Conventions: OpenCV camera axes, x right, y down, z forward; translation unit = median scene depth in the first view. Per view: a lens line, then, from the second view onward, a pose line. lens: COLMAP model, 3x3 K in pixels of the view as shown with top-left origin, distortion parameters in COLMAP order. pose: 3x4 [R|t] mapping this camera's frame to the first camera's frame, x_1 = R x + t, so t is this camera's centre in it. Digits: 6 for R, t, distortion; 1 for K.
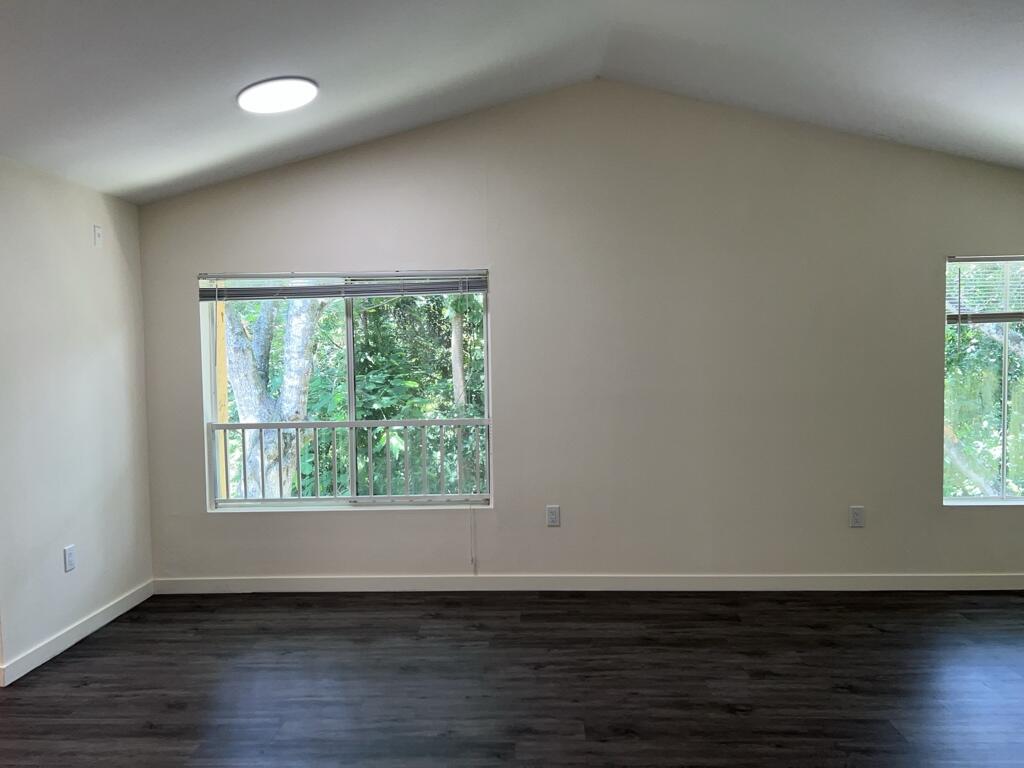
lens RADIAL K [[774.2, 0, 508.3], [0, 774.2, 385.9], [0, 0, 1]] dist [0.056169, -0.061797]
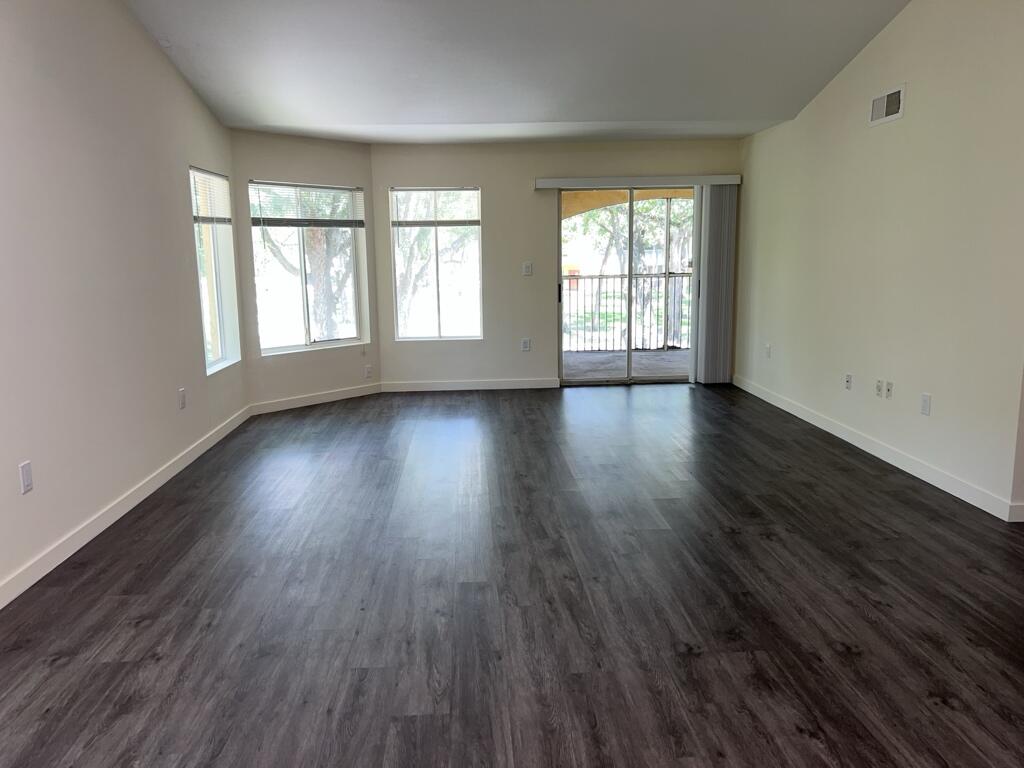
lens RADIAL K [[774.2, 0, 512.1], [0, 774.2, 373.8], [0, 0, 1]] dist [0.056169, -0.061797]
pose [[-0.089070, -0.142382, 0.985796, -0.723714], [0.062521, 0.986979, 0.148202, 0.001791], [-0.994061, 0.074833, -0.079009, 0.682542]]
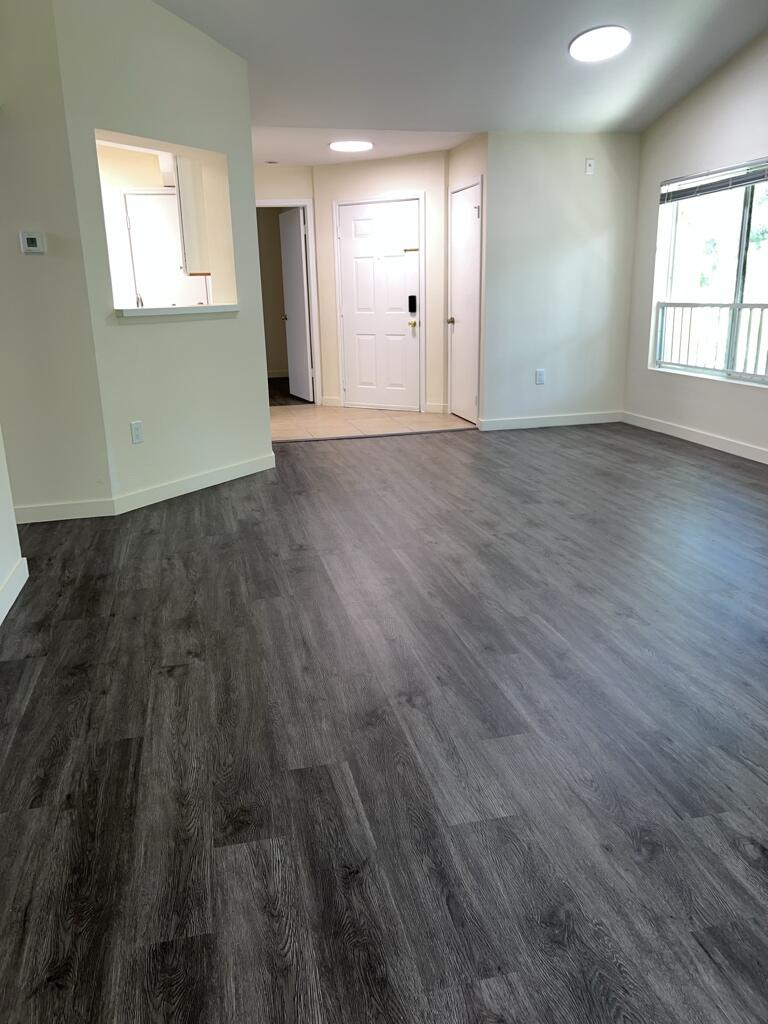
lens RADIAL K [[774.2, 0, 391.6], [0, 774.2, 512.2], [0, 0, 1]] dist [0.056169, -0.061797]
pose [[0.270987, 0.273676, -0.922858, 0.926363], [-0.026326, 0.960480, 0.277102, 0.039899], [0.962223, -0.050796, 0.267483, 0.206800]]
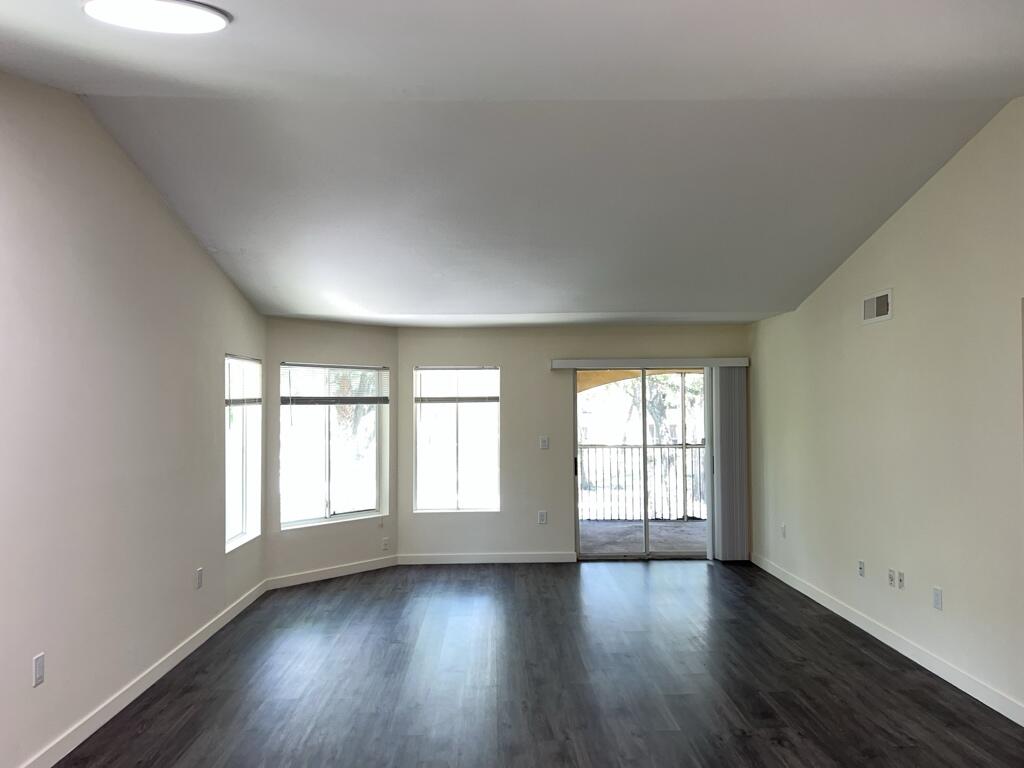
lens RADIAL K [[774.2, 0, 521.0], [0, 774.2, 387.5], [0, 0, 1]] dist [0.056169, -0.061797]
pose [[-0.066059, 0.036822, 0.997136, -0.761227], [0.053712, 0.998001, -0.033296, -0.043478], [-0.996369, 0.051358, -0.067904, 0.661596]]
